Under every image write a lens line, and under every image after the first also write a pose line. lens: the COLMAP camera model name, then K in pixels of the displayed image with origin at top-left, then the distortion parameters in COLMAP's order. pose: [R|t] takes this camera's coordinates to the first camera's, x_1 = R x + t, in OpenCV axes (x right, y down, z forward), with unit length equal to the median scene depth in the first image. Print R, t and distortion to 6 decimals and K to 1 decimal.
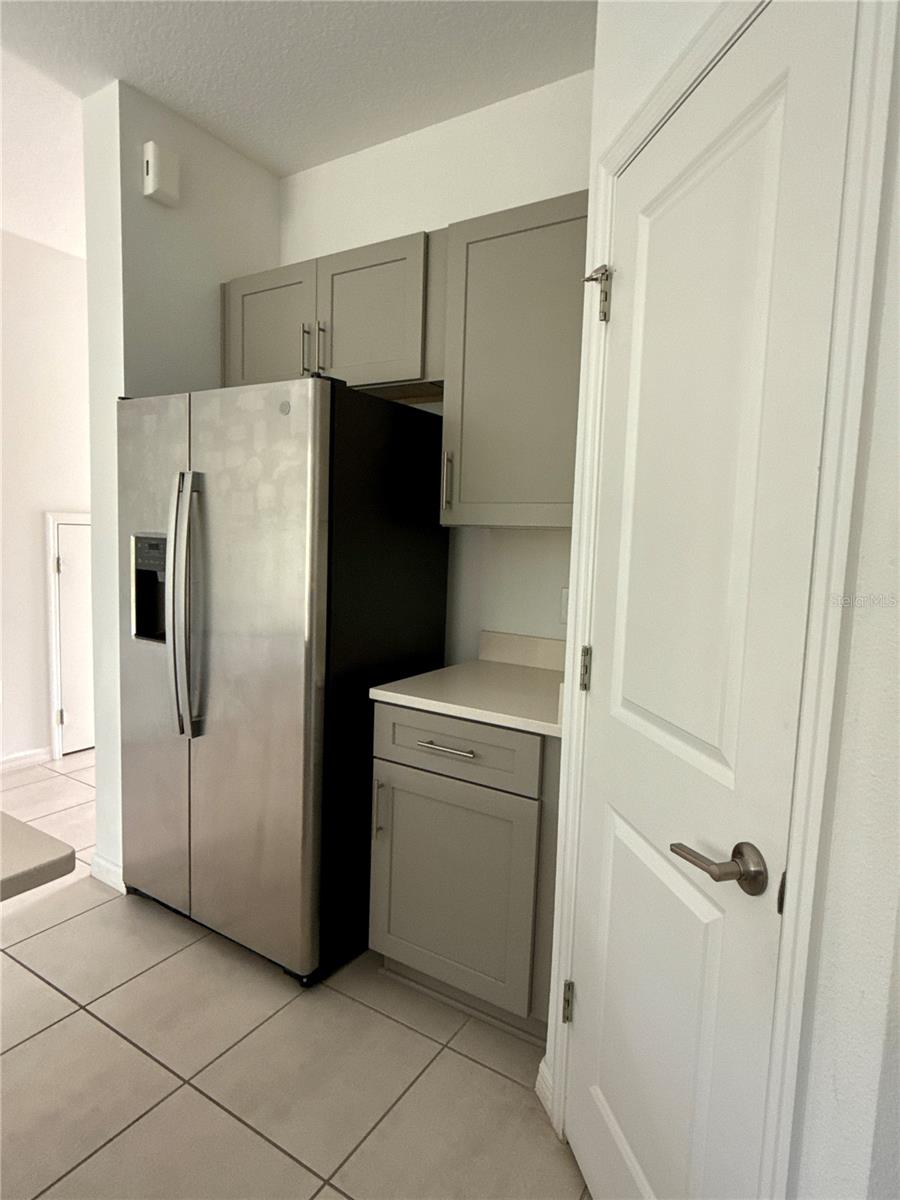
lens RADIAL K [[675.5, 0, 455.3], [0, 675.5, 602.7], [0, 0, 1]] dist [-0.002233, -0.000137]
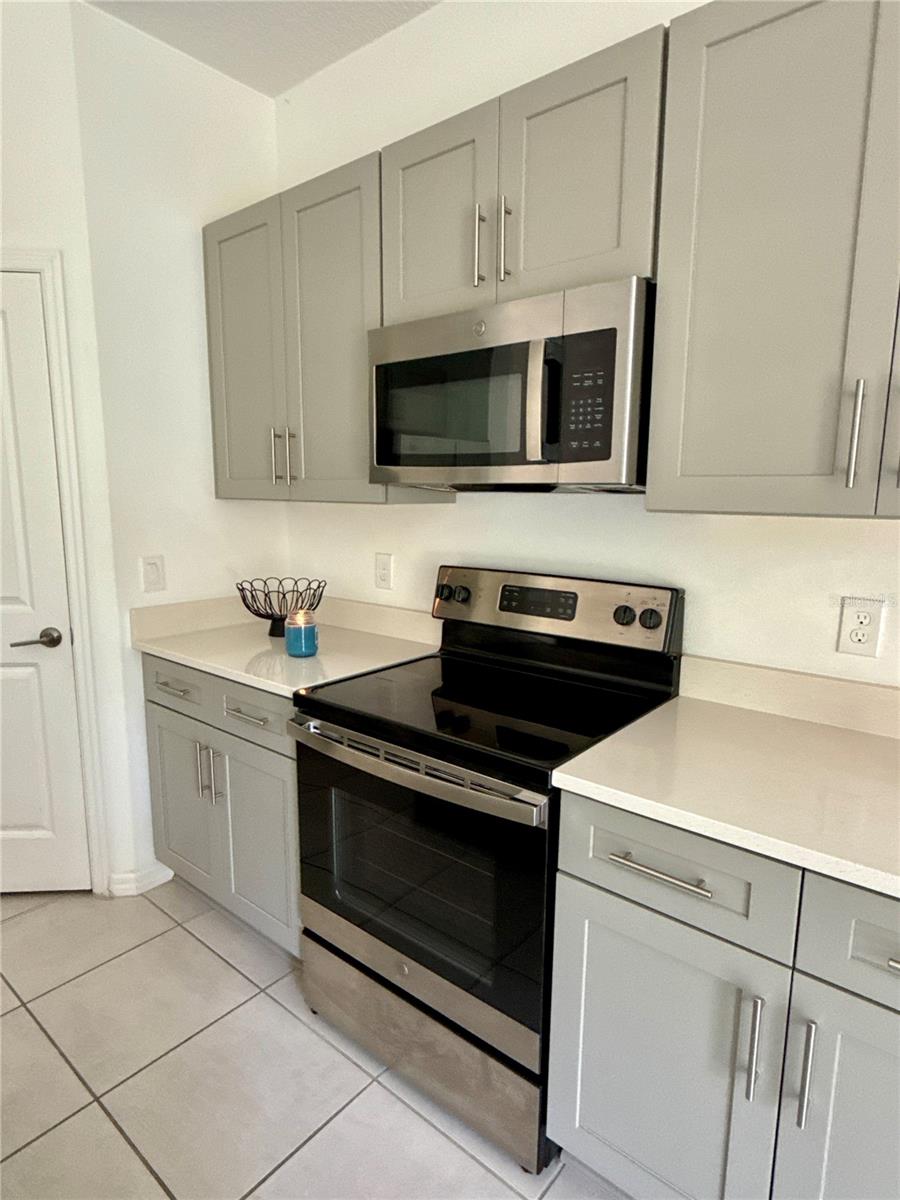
lens RADIAL K [[675.5, 0, 457.6], [0, 675.5, 602.5], [0, 0, 1]] dist [-0.002233, -0.000137]
pose [[0.123498, -0.196248, 0.972746, -0.798463], [0.093295, 0.978204, 0.185505, -0.023196], [-0.987950, 0.067843, 0.139115, -0.374501]]
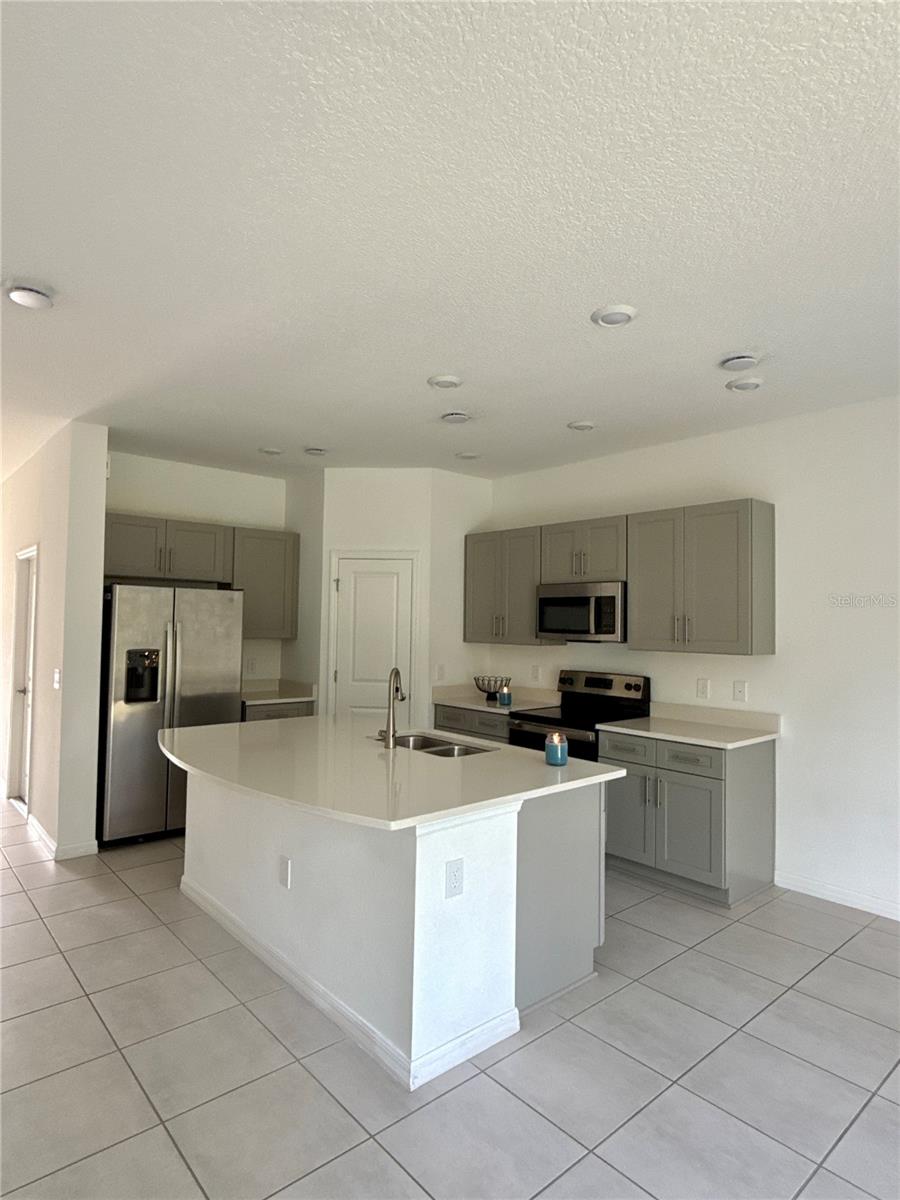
lens RADIAL K [[675.5, 0, 455.4], [0, 675.5, 598.8], [0, 0, 1]] dist [-0.002233, -0.000137]
pose [[0.282425, 0.003107, 0.959284, -2.413857], [0.090000, 0.995498, -0.029722, -0.122228], [-0.955058, 0.094730, 0.280874, -0.579270]]
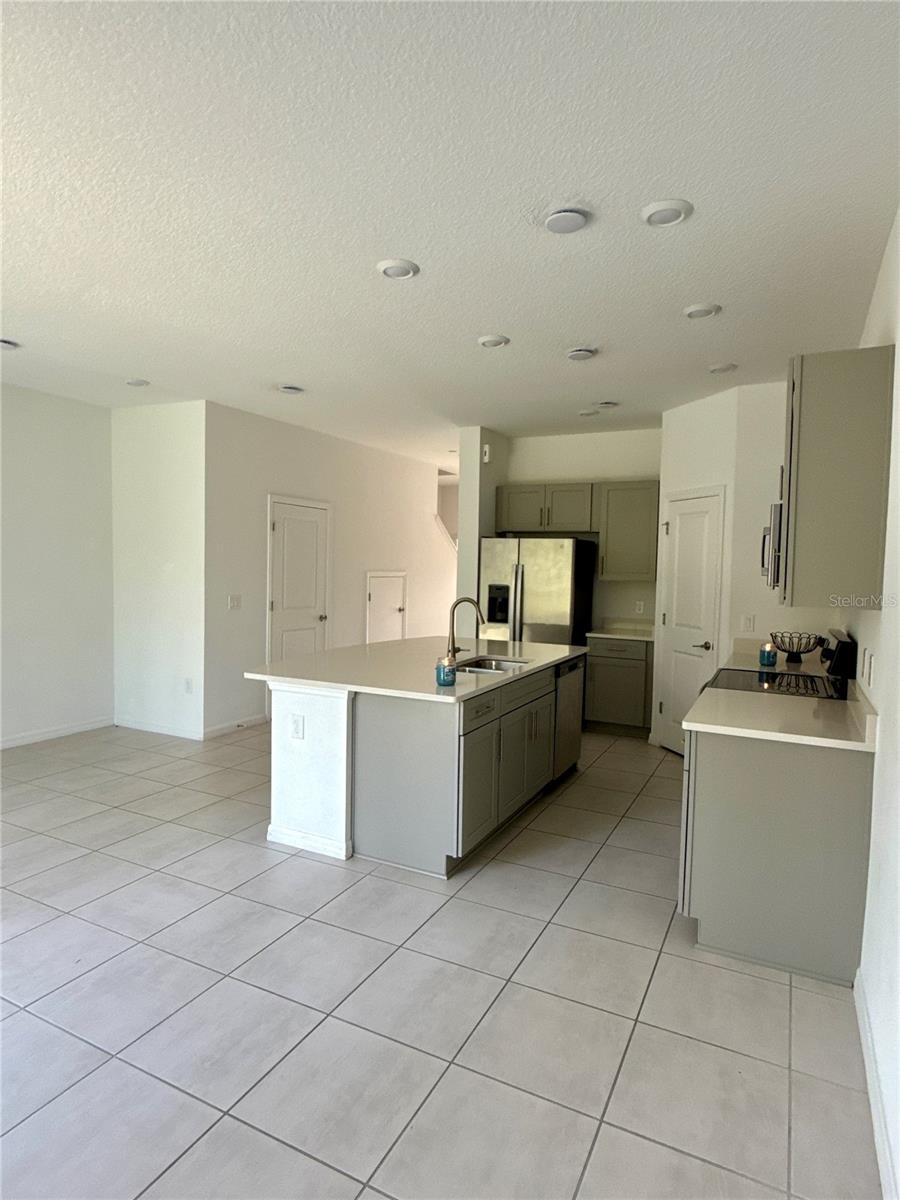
lens RADIAL K [[675.5, 0, 454.1], [0, 675.5, 602.5], [0, 0, 1]] dist [-0.002233, -0.000137]
pose [[0.995049, -0.020572, 0.097232, -1.016169], [0.024337, 0.998993, -0.037698, 0.086153], [-0.096359, 0.039878, 0.994548, -2.031698]]
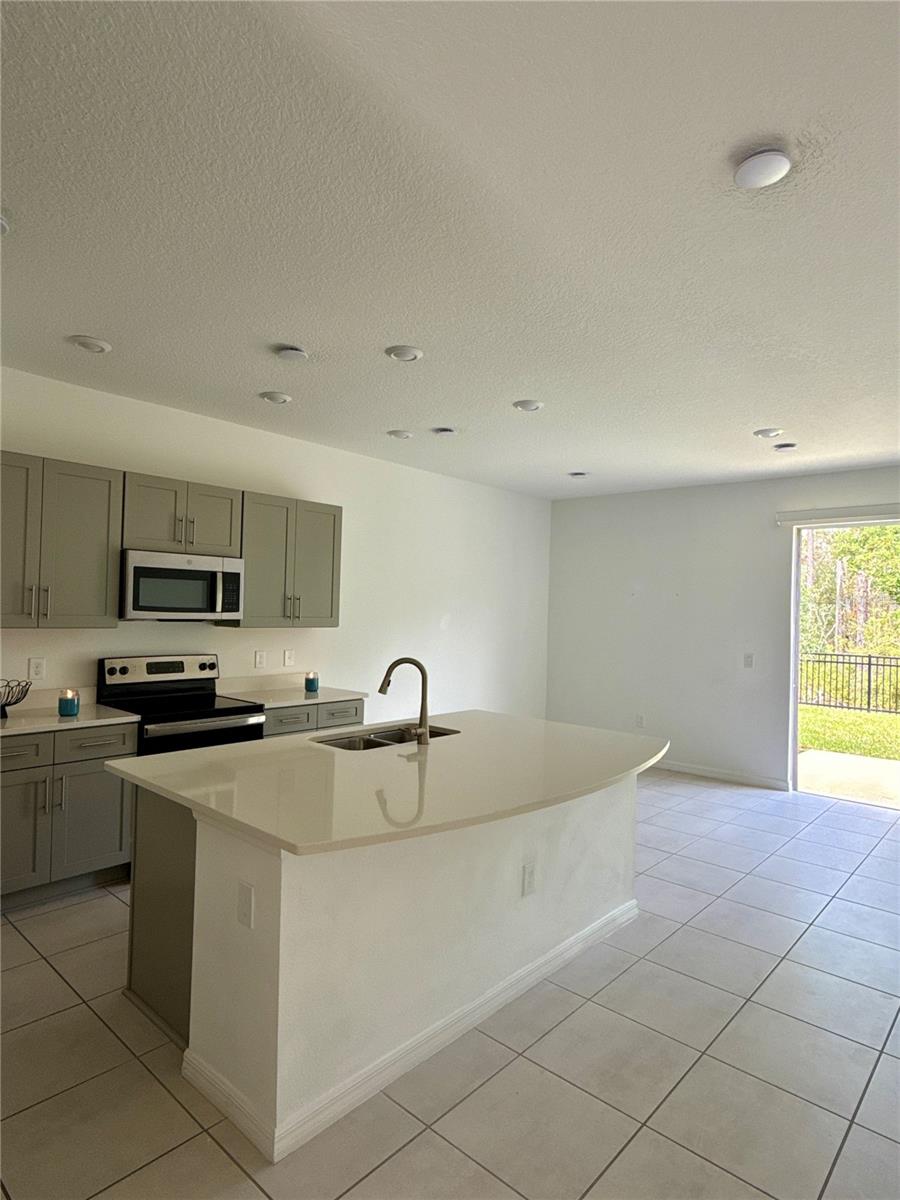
lens RADIAL K [[675.5, 0, 449.0], [0, 675.5, 600.2], [0, 0, 1]] dist [-0.002233, -0.000137]
pose [[-0.983007, -0.059279, 0.173733, -1.136380], [-0.043846, 0.994852, 0.091362, -0.294335], [-0.178254, 0.082192, -0.980546, 1.602192]]
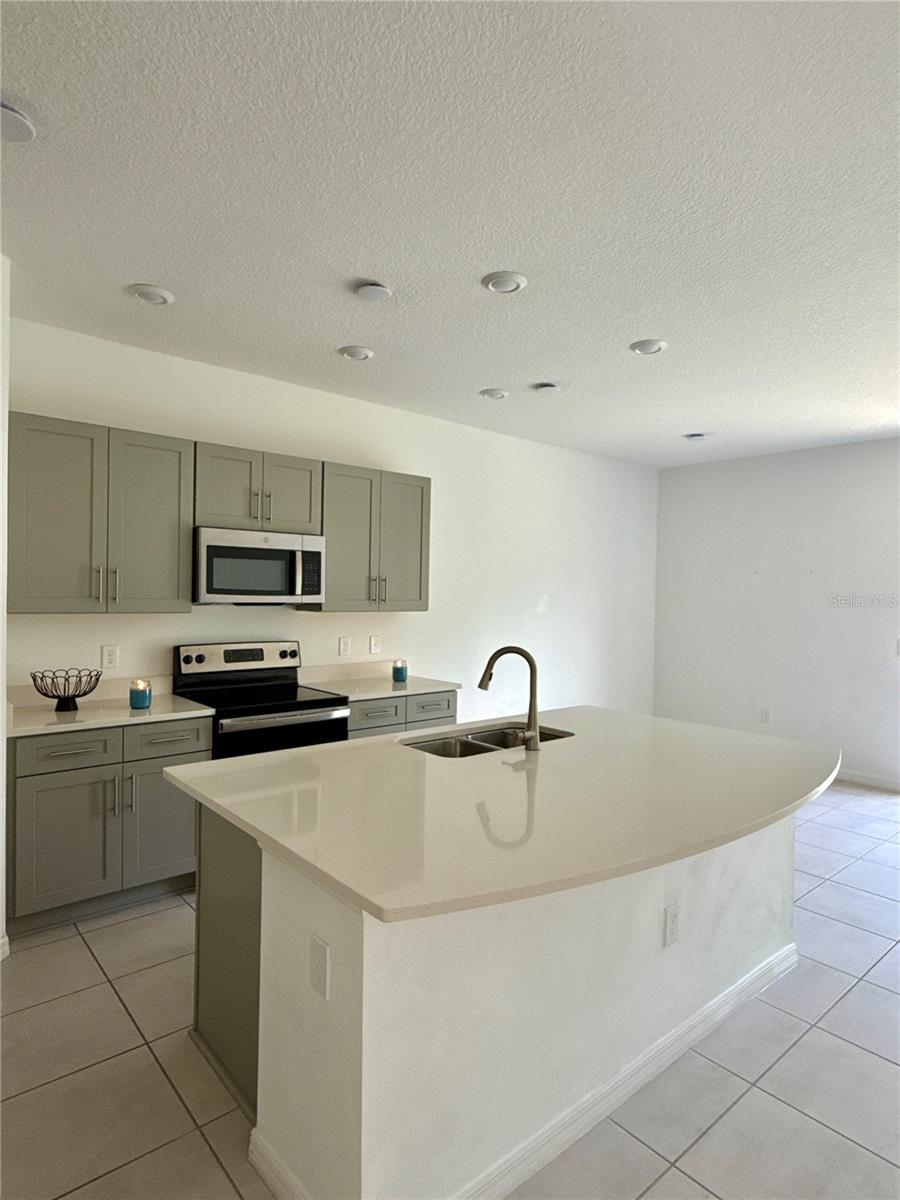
lens RADIAL K [[675.5, 0, 449.9], [0, 675.5, 600.2], [0, 0, 1]] dist [-0.002233, -0.000137]
pose [[-0.954293, -0.056581, 0.293469, -1.038783], [-0.022615, 0.992772, 0.117867, -0.253585], [-0.298017, 0.105842, -0.948675, 1.356521]]
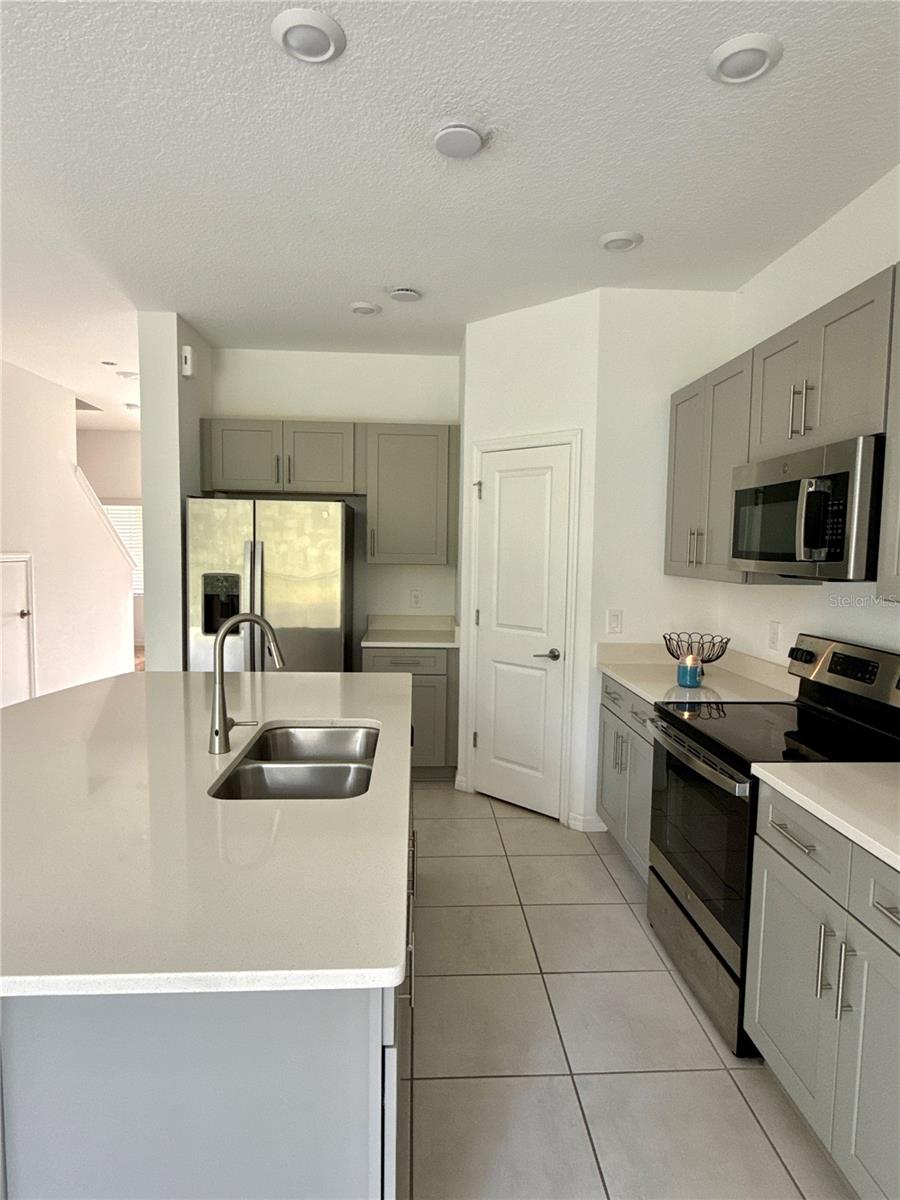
lens RADIAL K [[675.5, 0, 448.9], [0, 675.5, 604.7], [0, 0, 1]] dist [-0.002233, -0.000137]
pose [[0.815844, -0.071285, 0.573861, -1.098782], [0.069565, 0.997265, 0.024981, -0.025413], [-0.574072, 0.019540, 0.818572, -0.906028]]
